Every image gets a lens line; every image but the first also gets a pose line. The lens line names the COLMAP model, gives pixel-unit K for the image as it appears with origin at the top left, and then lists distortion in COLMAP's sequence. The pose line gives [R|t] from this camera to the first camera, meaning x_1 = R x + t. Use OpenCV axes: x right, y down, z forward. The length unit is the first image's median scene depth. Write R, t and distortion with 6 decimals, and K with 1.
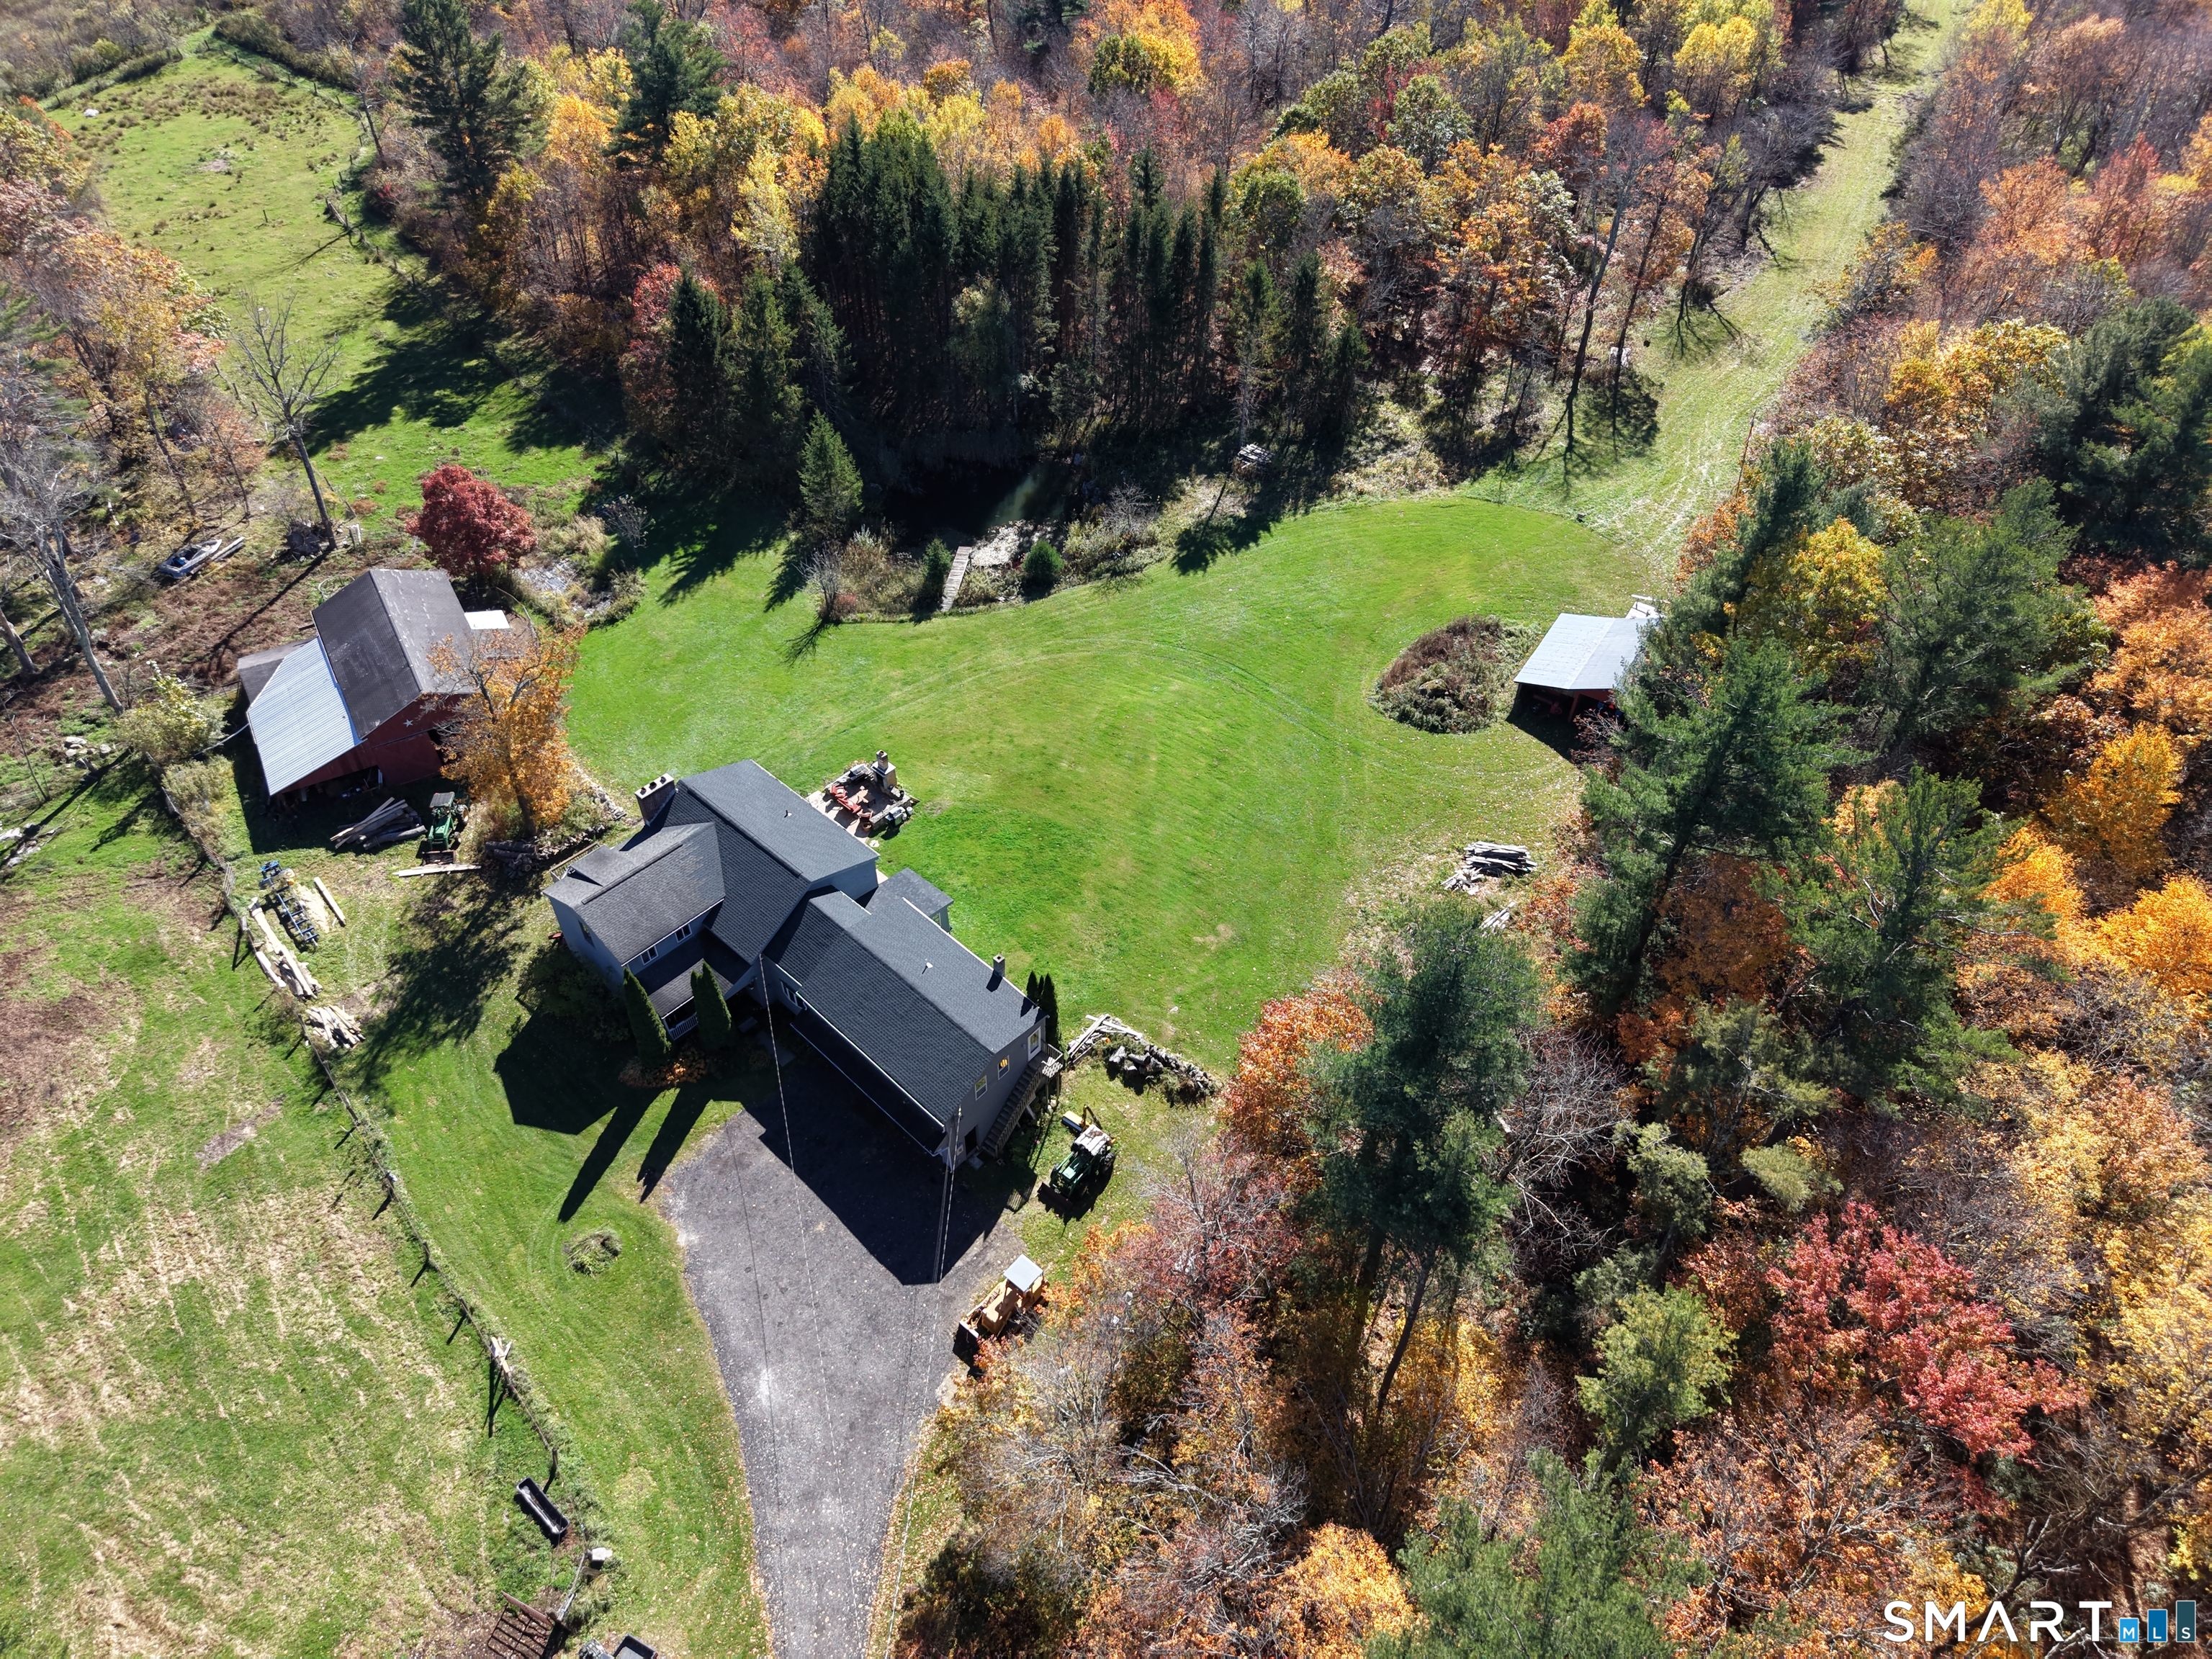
lens RADIAL K [[1461.7, 0, 1106.0], [0, 1461.7, 829.5], [0, 0, 1]] dist [0.017876, -0.023600]
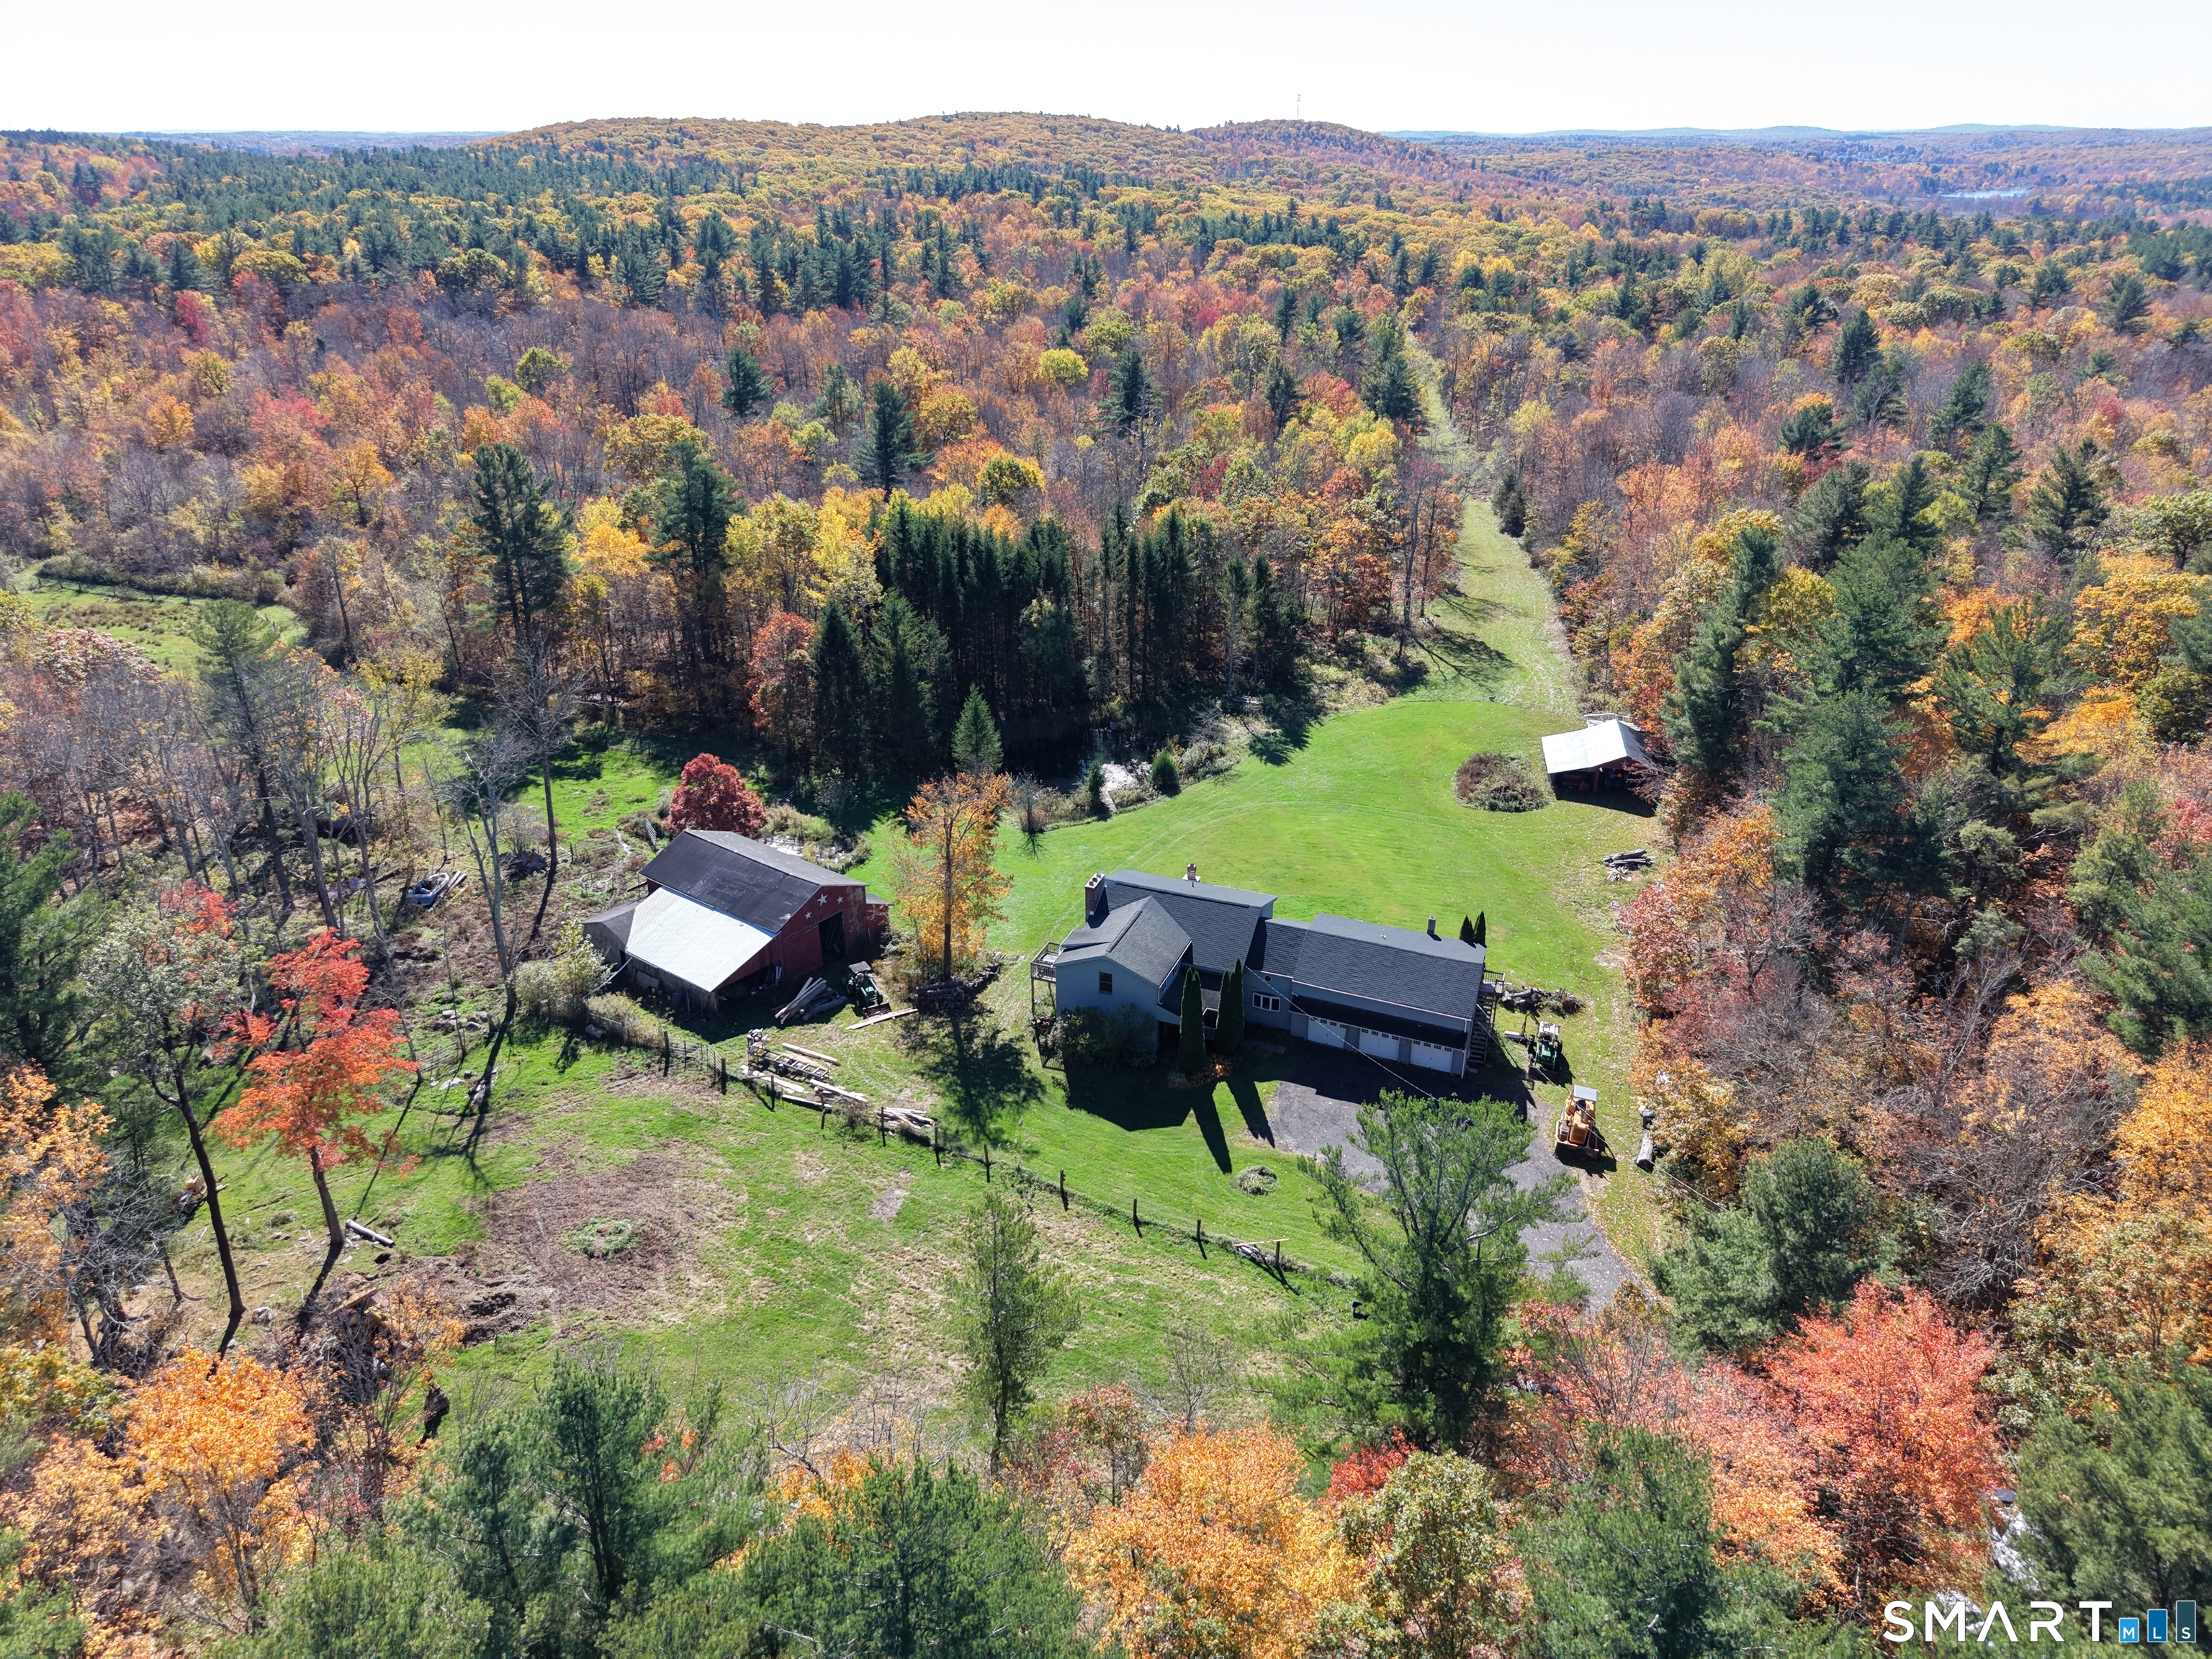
lens RADIAL K [[1481.5, 0, 1106.0], [0, 1481.5, 829.5], [0, 0, 1]] dist [0.008823, 0.001870]
pose [[0.929144, -0.165938, 0.330389, -0.618055], [0.268209, 0.917590, -0.293417, 0.262247], [-0.254473, 0.361239, 0.897078, -0.115264]]
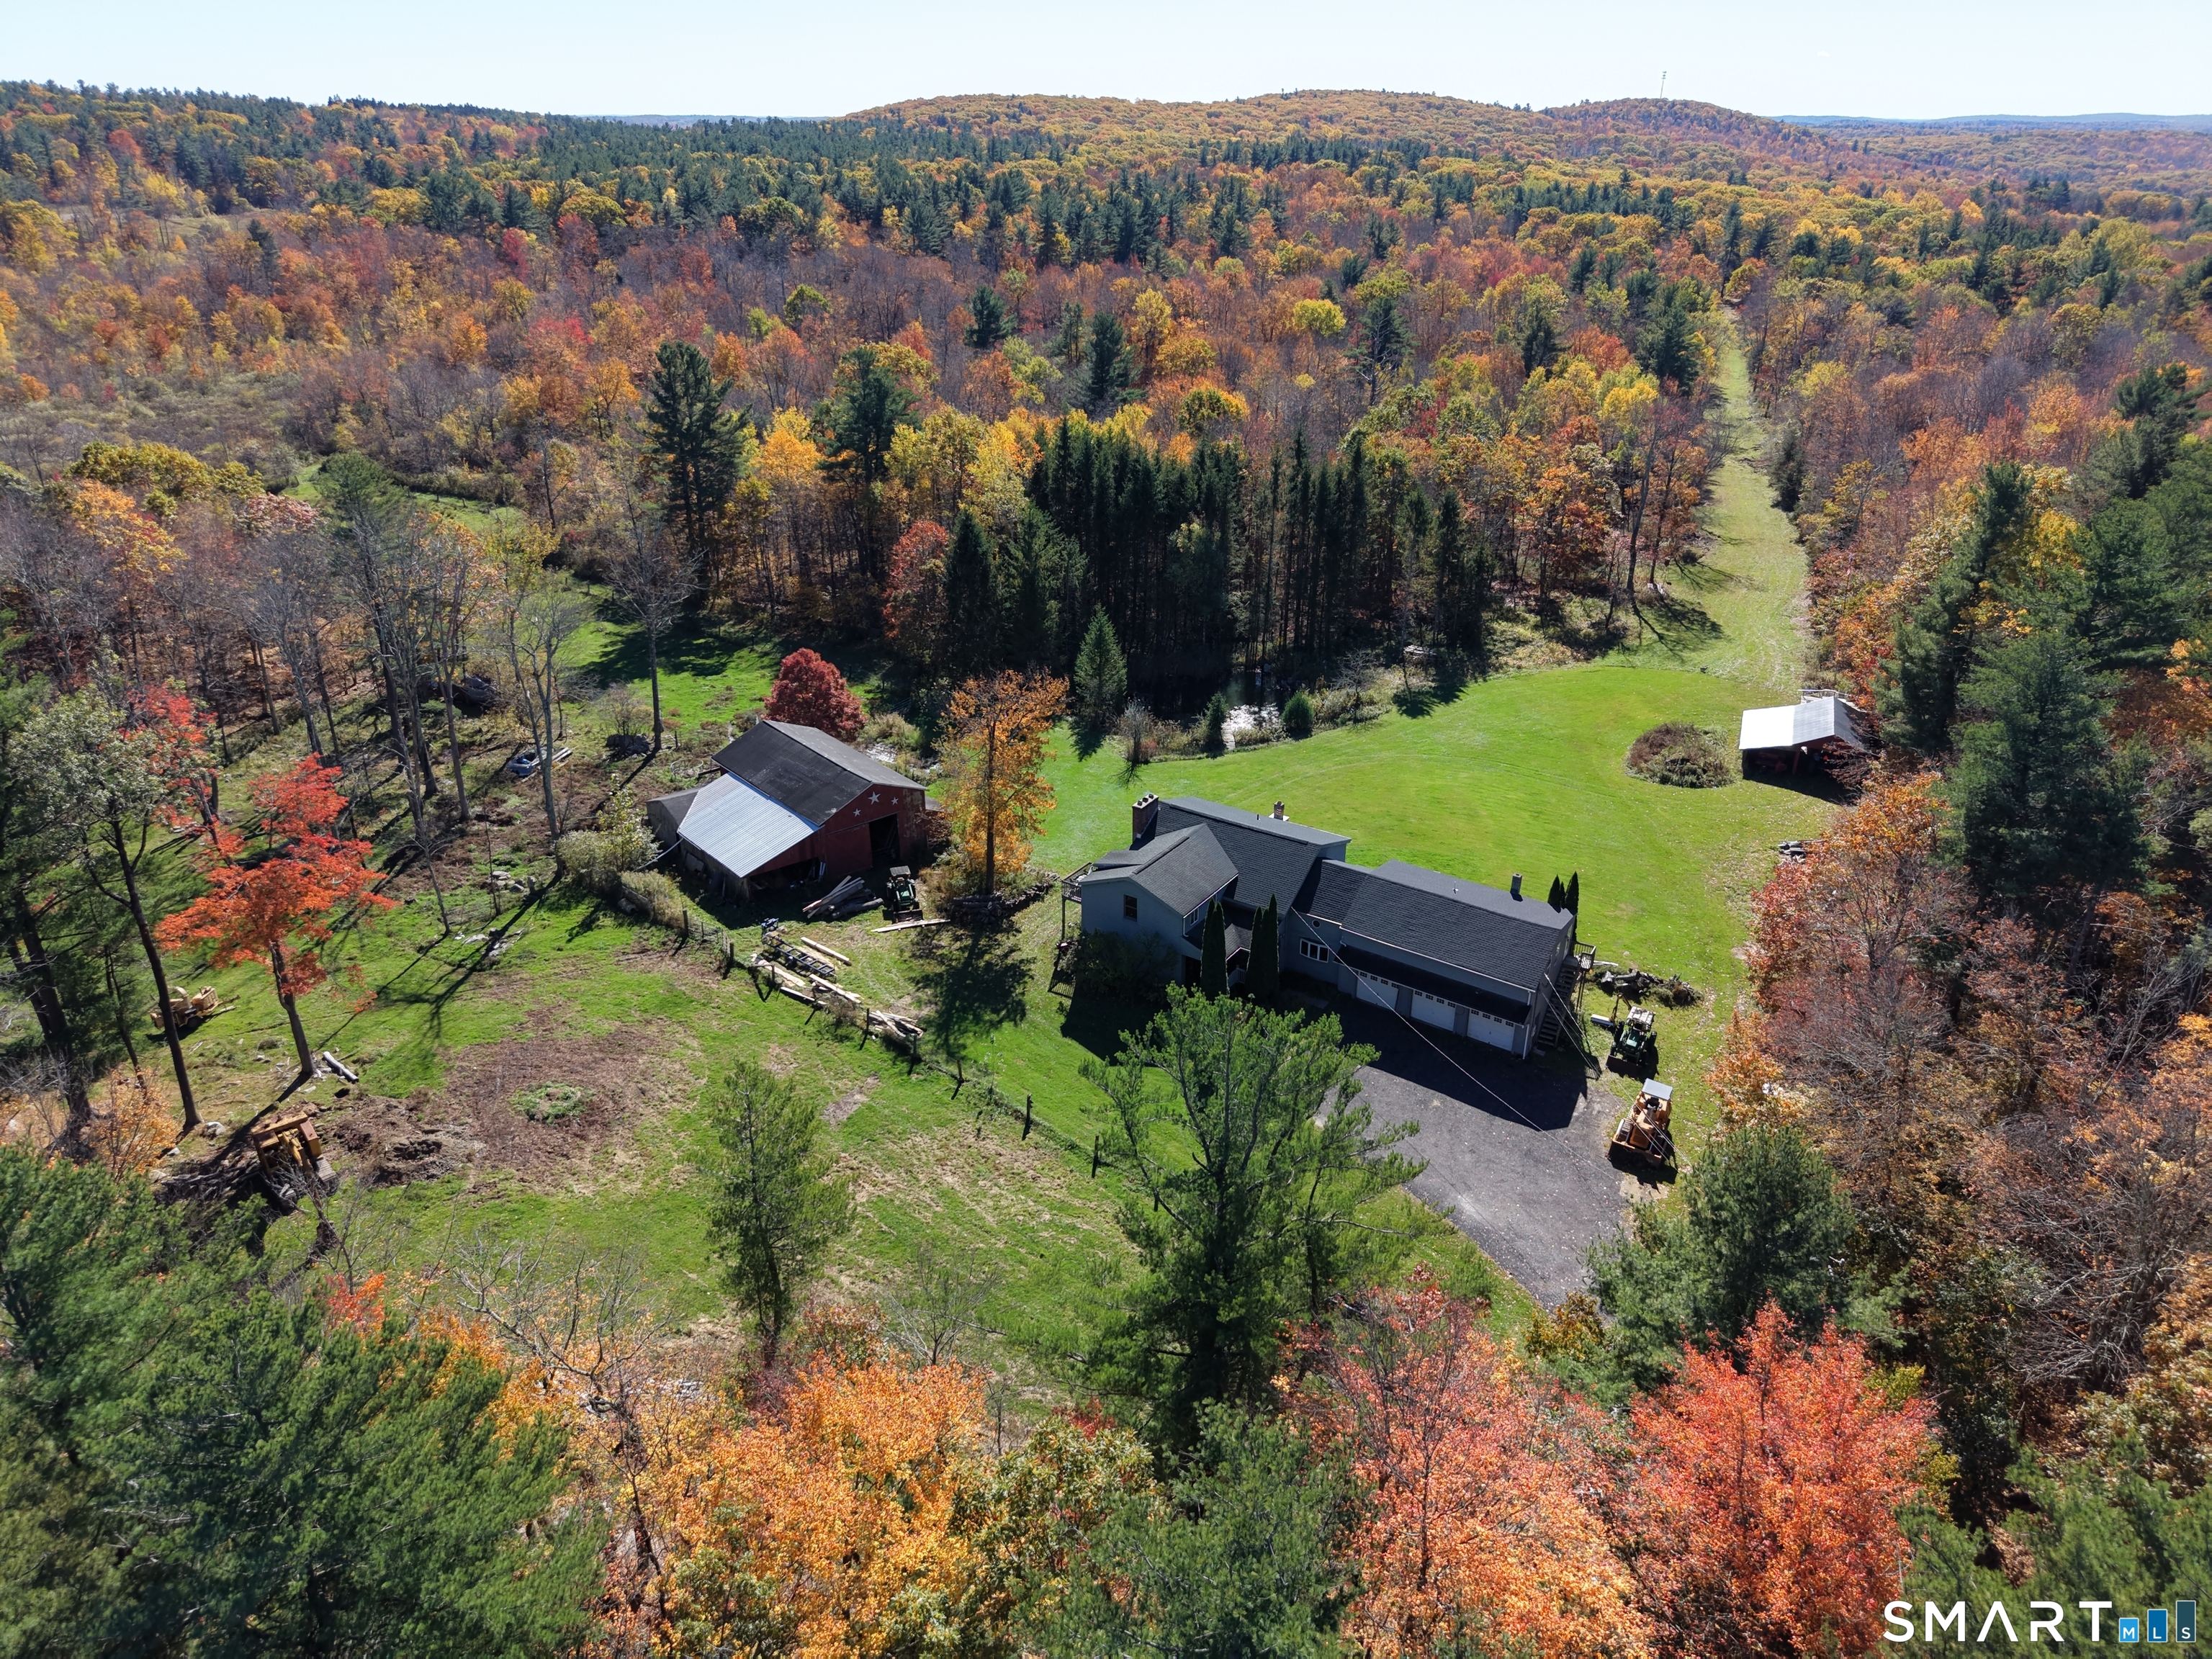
lens RADIAL K [[1476.7, 0, 1106.0], [0, 1476.7, 829.5], [0, 0, 1]] dist [0.017044, -0.010057]
pose [[0.986360, -0.078148, 0.144866, -0.444310], [0.121837, 0.938407, -0.323339, 0.311731], [-0.110675, 0.336579, 0.935129, -0.042376]]
